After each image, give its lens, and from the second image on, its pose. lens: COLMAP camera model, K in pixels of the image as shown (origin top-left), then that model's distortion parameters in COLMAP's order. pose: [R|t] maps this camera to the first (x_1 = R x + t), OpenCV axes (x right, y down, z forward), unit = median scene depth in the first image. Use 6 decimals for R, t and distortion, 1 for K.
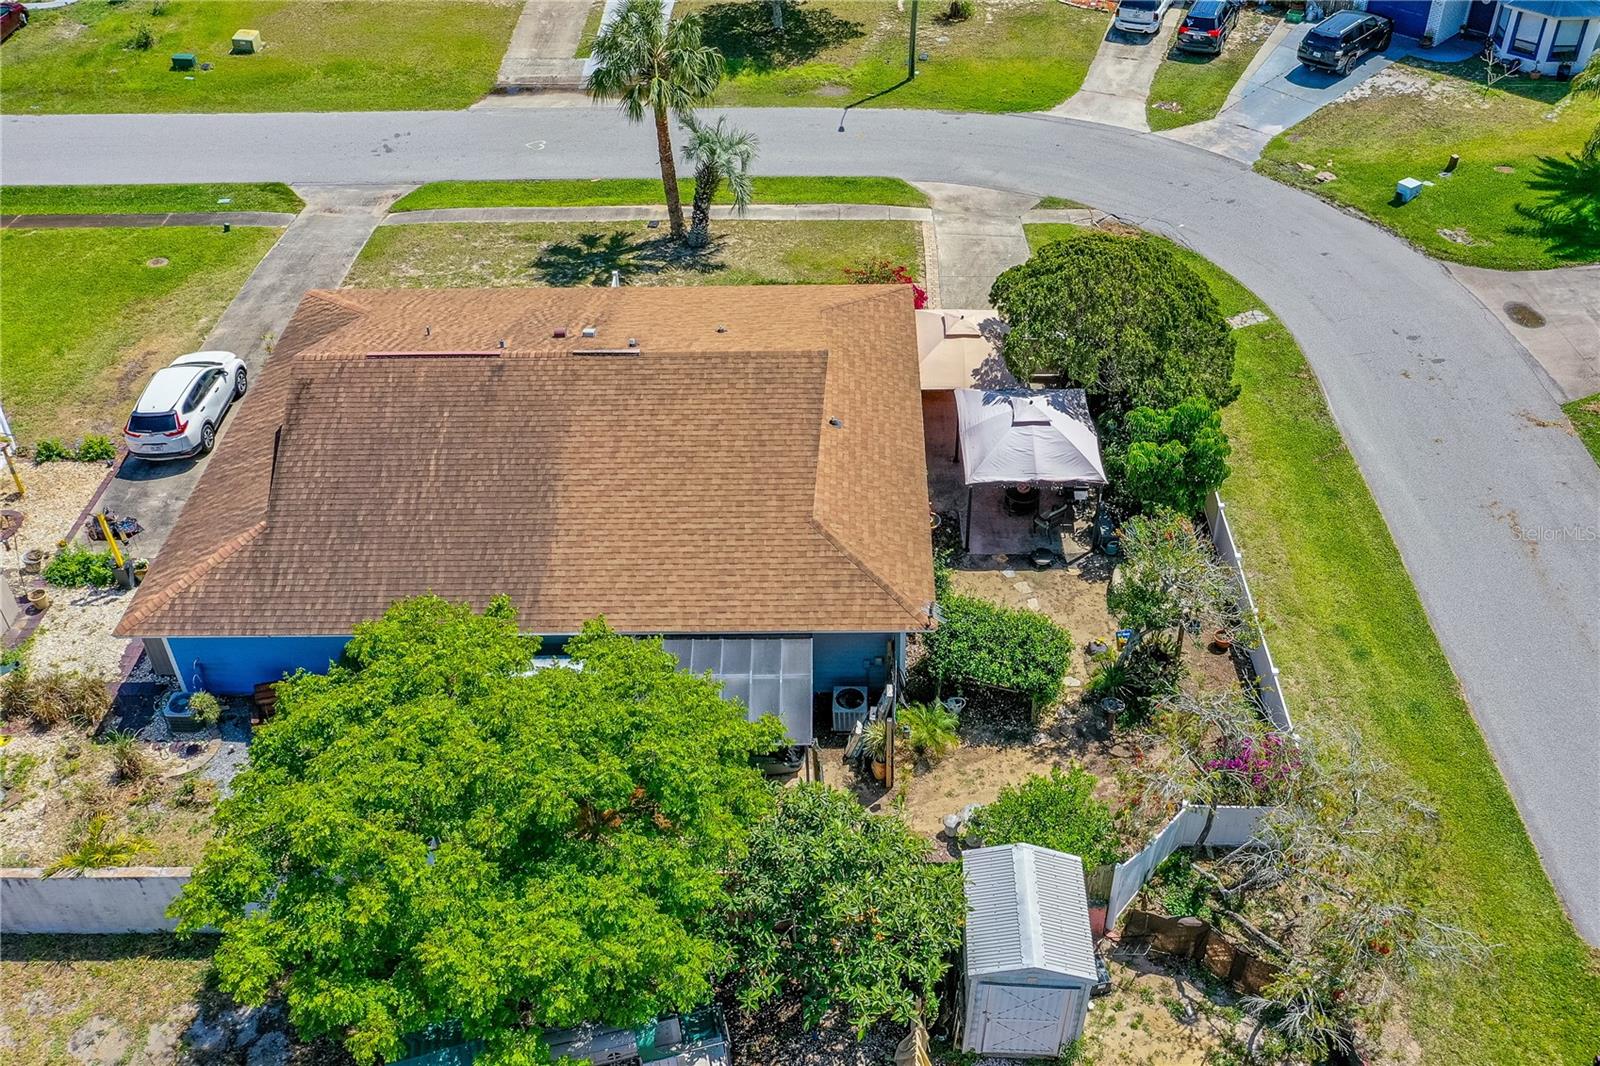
lens RADIAL K [[1446.1, 0, 802.3], [0, 1446.1, 533.6], [0, 0, 1]] dist [0.014320, 0.007416]
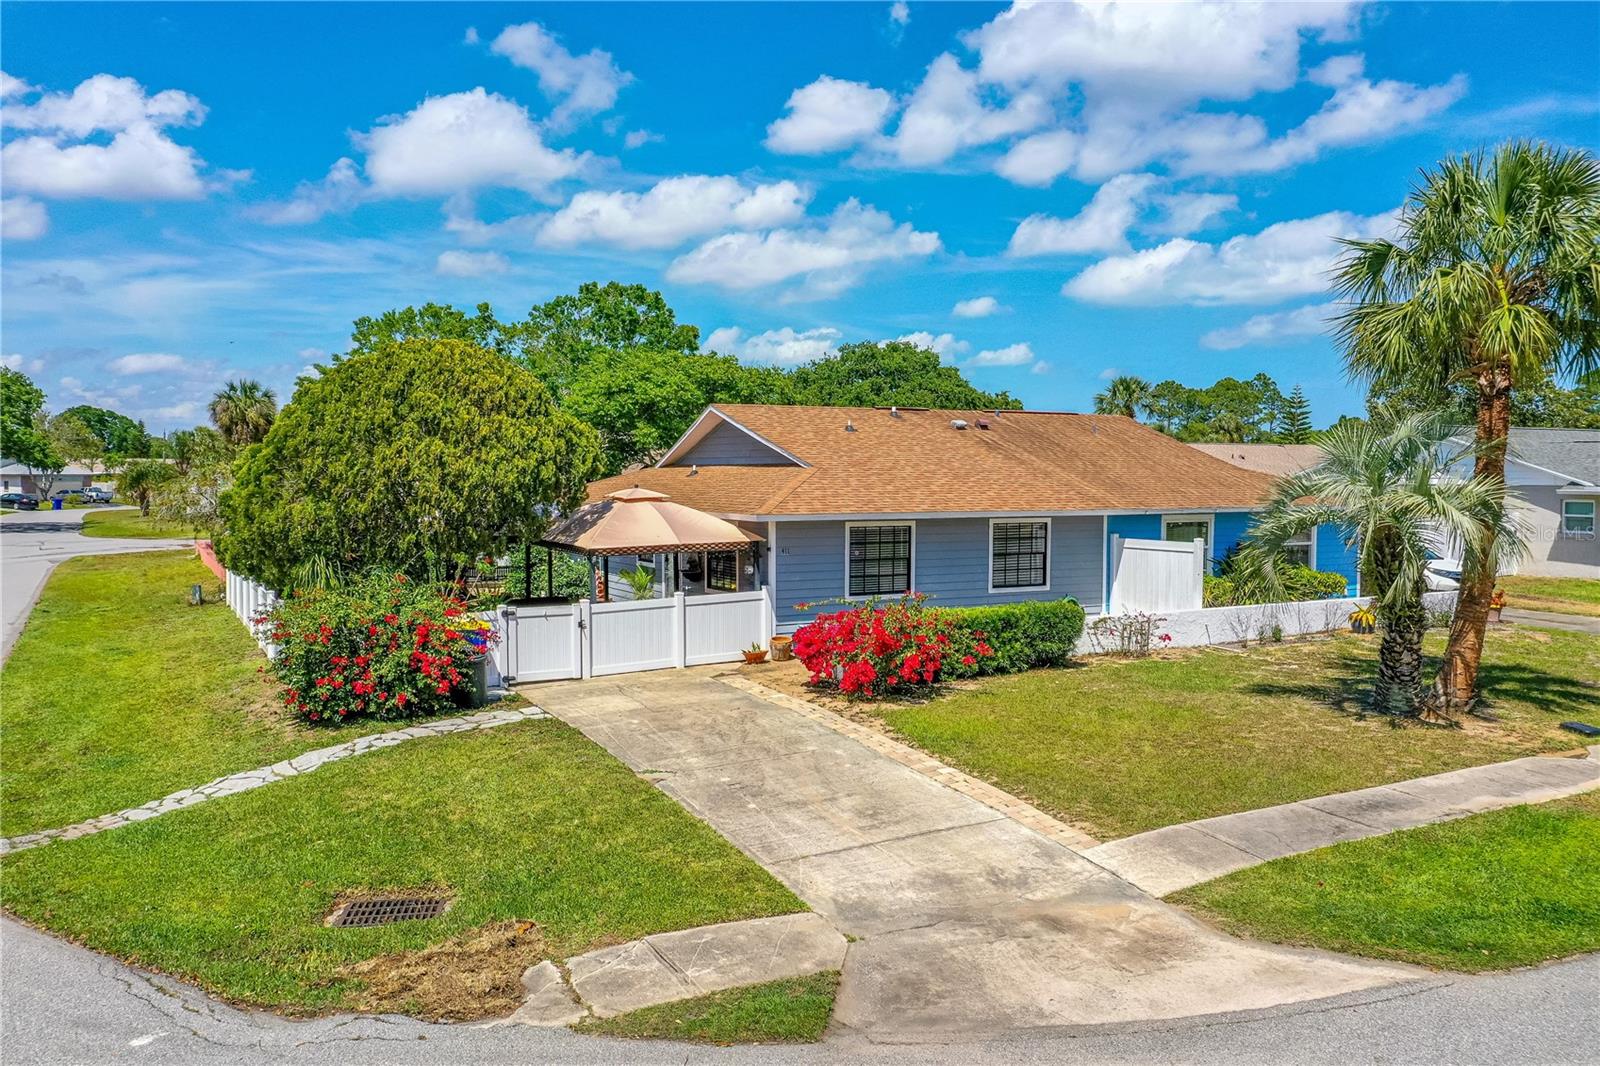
lens RADIAL K [[1254.9, 0, 804.9], [0, 1254.9, 533.0], [0, 0, 1]] dist [0.002193, 0.001161]
pose [[-0.867564, 0.052054, -0.494594, 0.290215], [-0.298536, 0.740885, 0.601635, -0.444465], [0.397755, 0.669611, -0.627225, 1.207209]]
